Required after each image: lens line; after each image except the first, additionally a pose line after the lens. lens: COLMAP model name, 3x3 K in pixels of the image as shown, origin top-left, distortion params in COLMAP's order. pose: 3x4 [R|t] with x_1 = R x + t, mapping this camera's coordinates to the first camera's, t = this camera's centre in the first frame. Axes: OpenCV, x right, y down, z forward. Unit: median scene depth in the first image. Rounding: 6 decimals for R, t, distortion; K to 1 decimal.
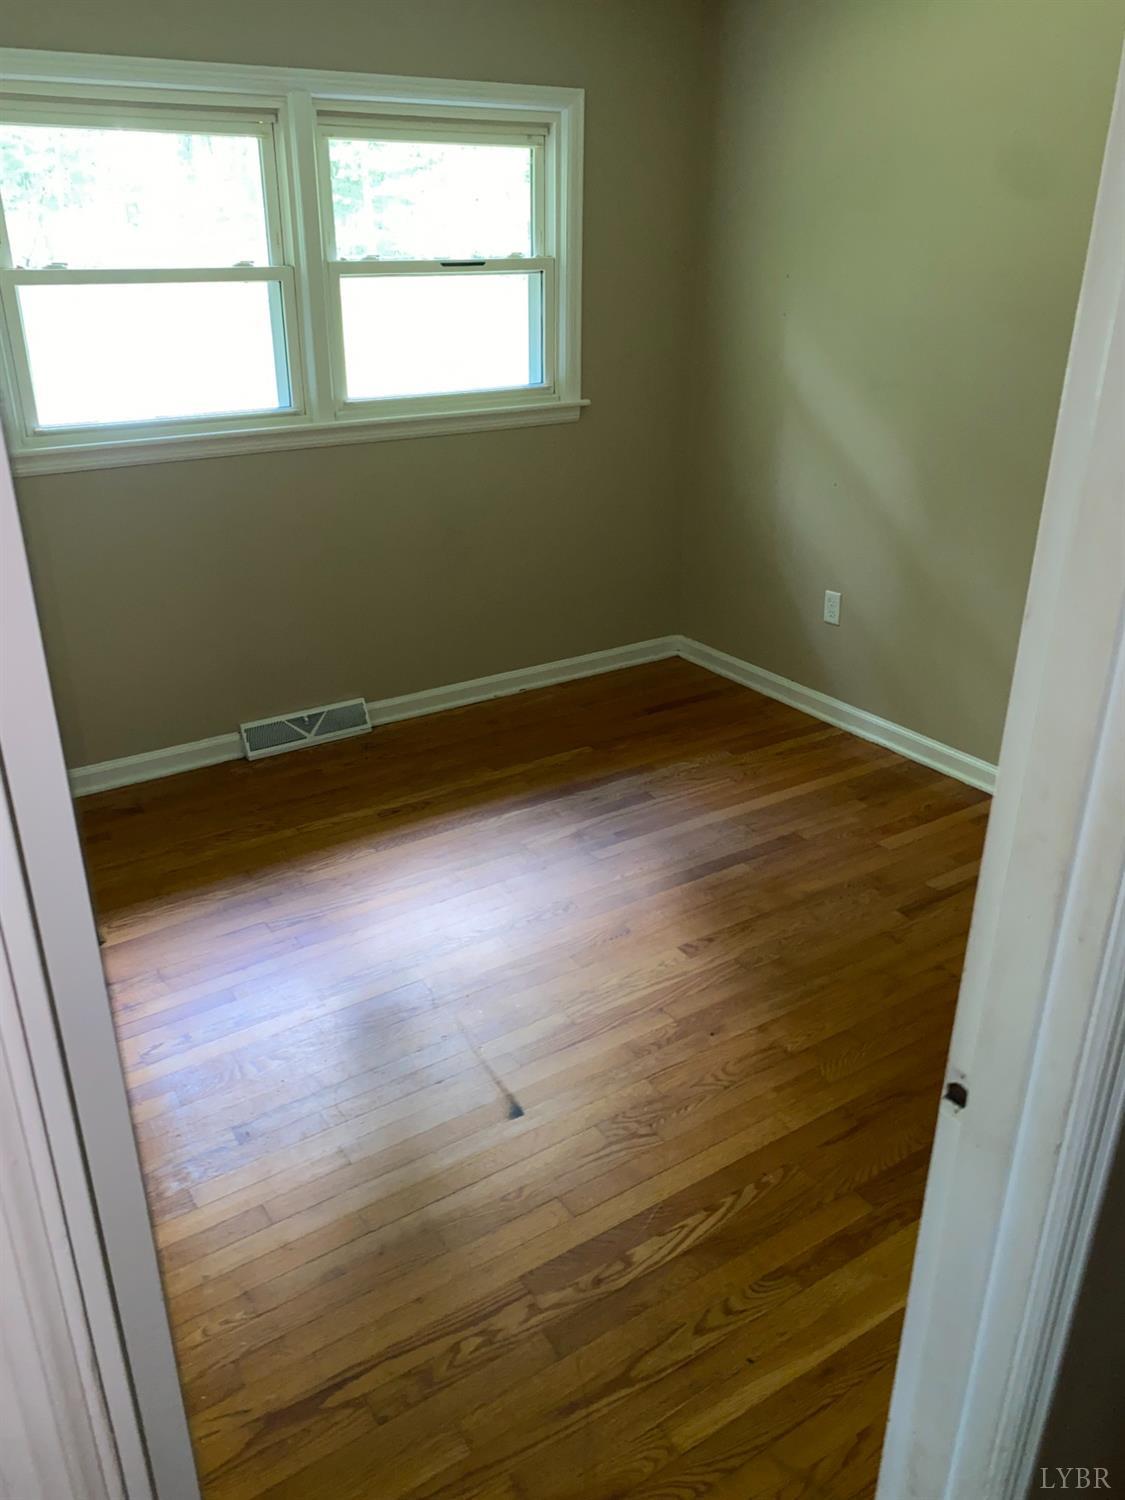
lens RADIAL K [[1205.3, 0, 562.5], [0, 1205.3, 750.0], [0, 0, 1]] dist [0.047899, -0.057804]
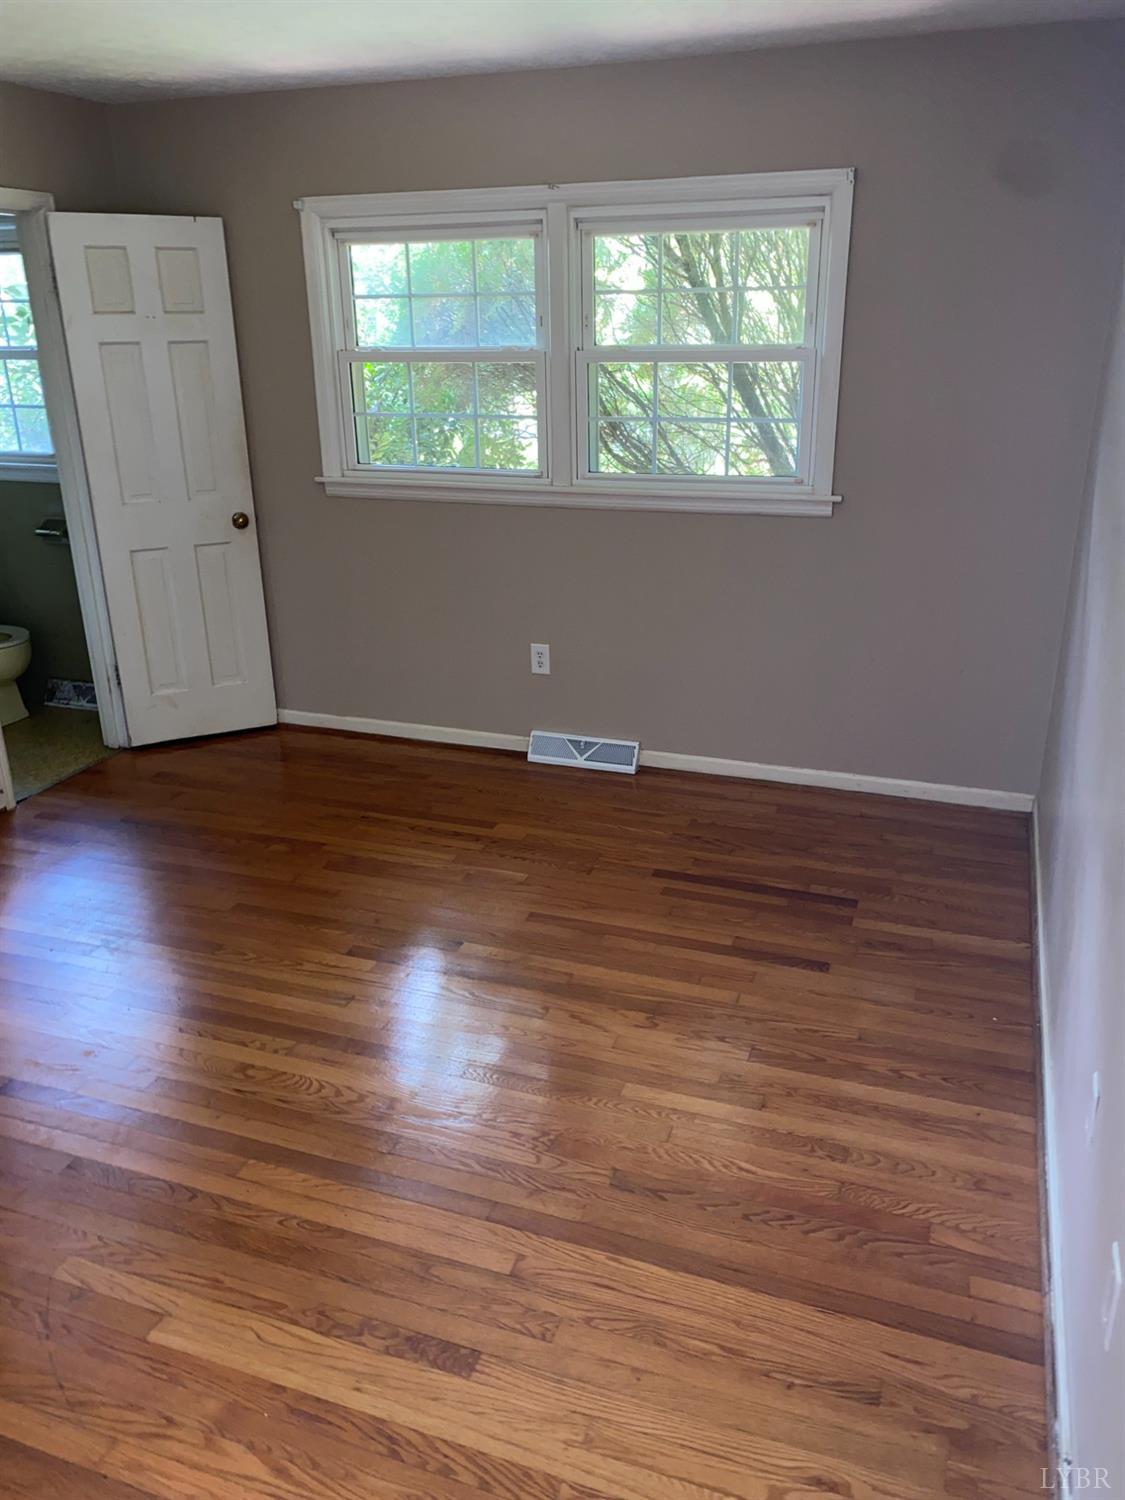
lens RADIAL K [[1205.3, 0, 562.5], [0, 1205.3, 750.0], [0, 0, 1]] dist [0.047899, -0.057804]
pose [[0.582196, 0.280737, -0.763043, 0.671921], [-0.311663, 0.943866, 0.109468, -0.145390], [0.750942, 0.174080, 0.637011, 0.294113]]
